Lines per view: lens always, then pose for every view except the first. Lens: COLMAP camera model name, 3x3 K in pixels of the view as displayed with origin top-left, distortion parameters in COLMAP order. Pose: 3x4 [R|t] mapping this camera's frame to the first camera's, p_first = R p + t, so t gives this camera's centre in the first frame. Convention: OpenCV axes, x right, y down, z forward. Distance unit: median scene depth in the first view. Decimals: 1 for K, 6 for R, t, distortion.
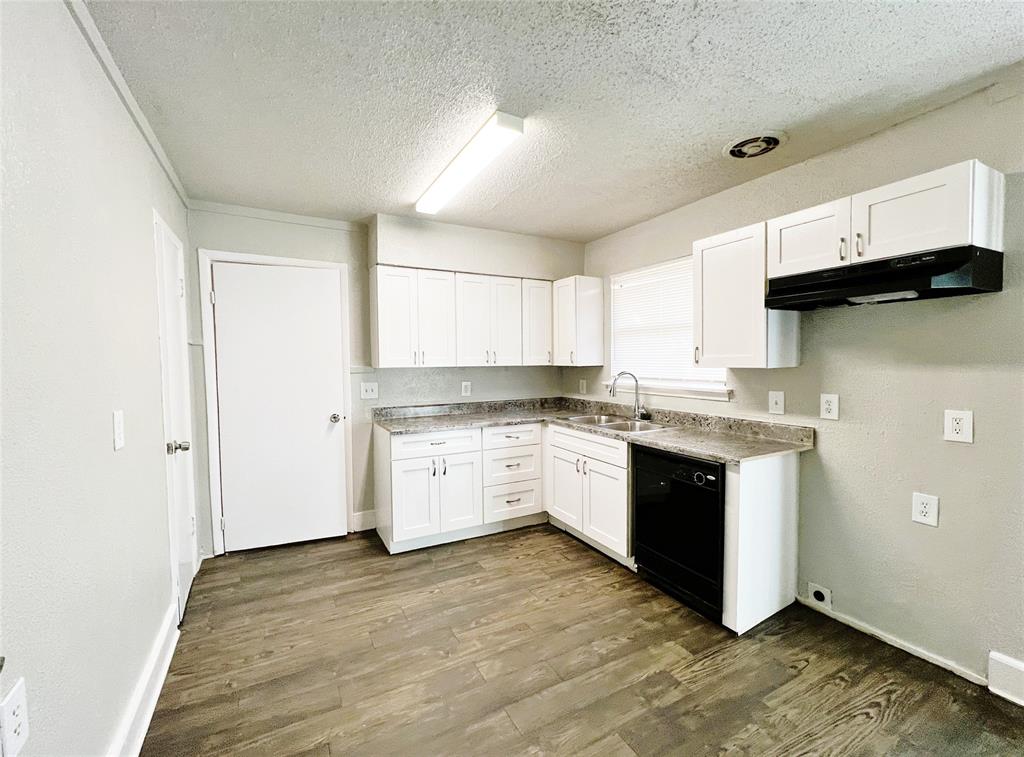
lens RADIAL K [[440.6, 0, 512.0], [0, 440.6, 378.5], [0, 0, 1]] dist [0.000202, 0.000305]
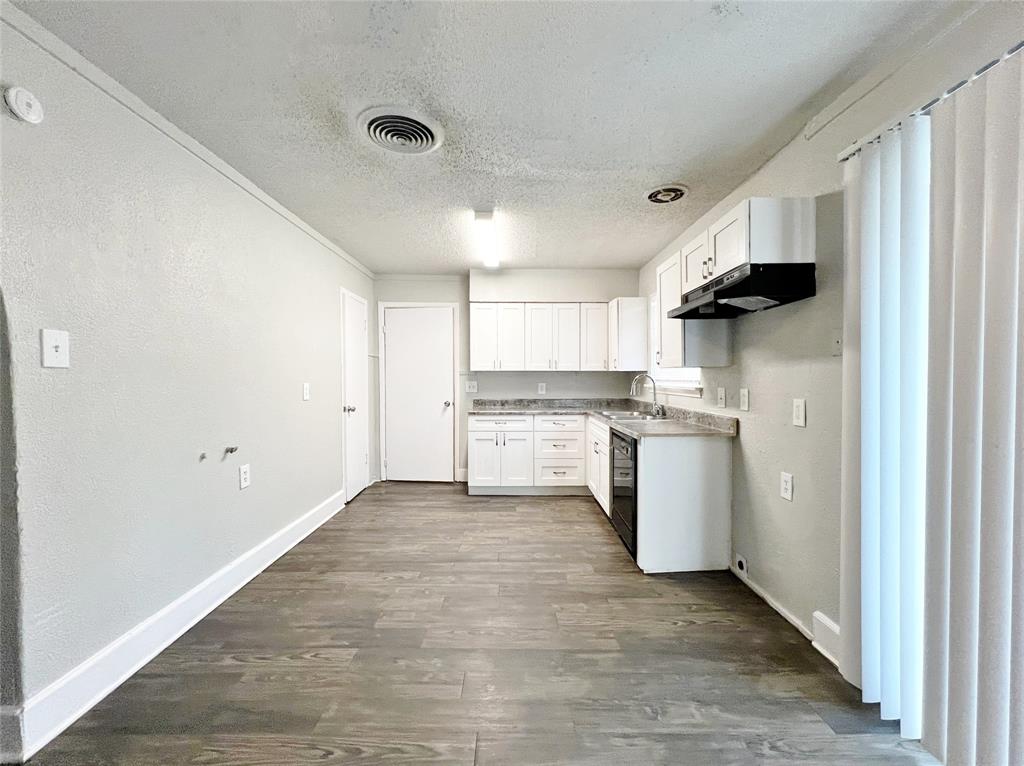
lens RADIAL K [[416.6, 0, 512.0], [0, 416.6, 383.0], [0, 0, 1]] dist [0.000403, 0.000019]
pose [[0.883758, 0.014514, -0.467719, 0.560120], [-0.026227, 0.999484, -0.018541, 0.045540], [0.467209, 0.028653, 0.883682, -0.211042]]
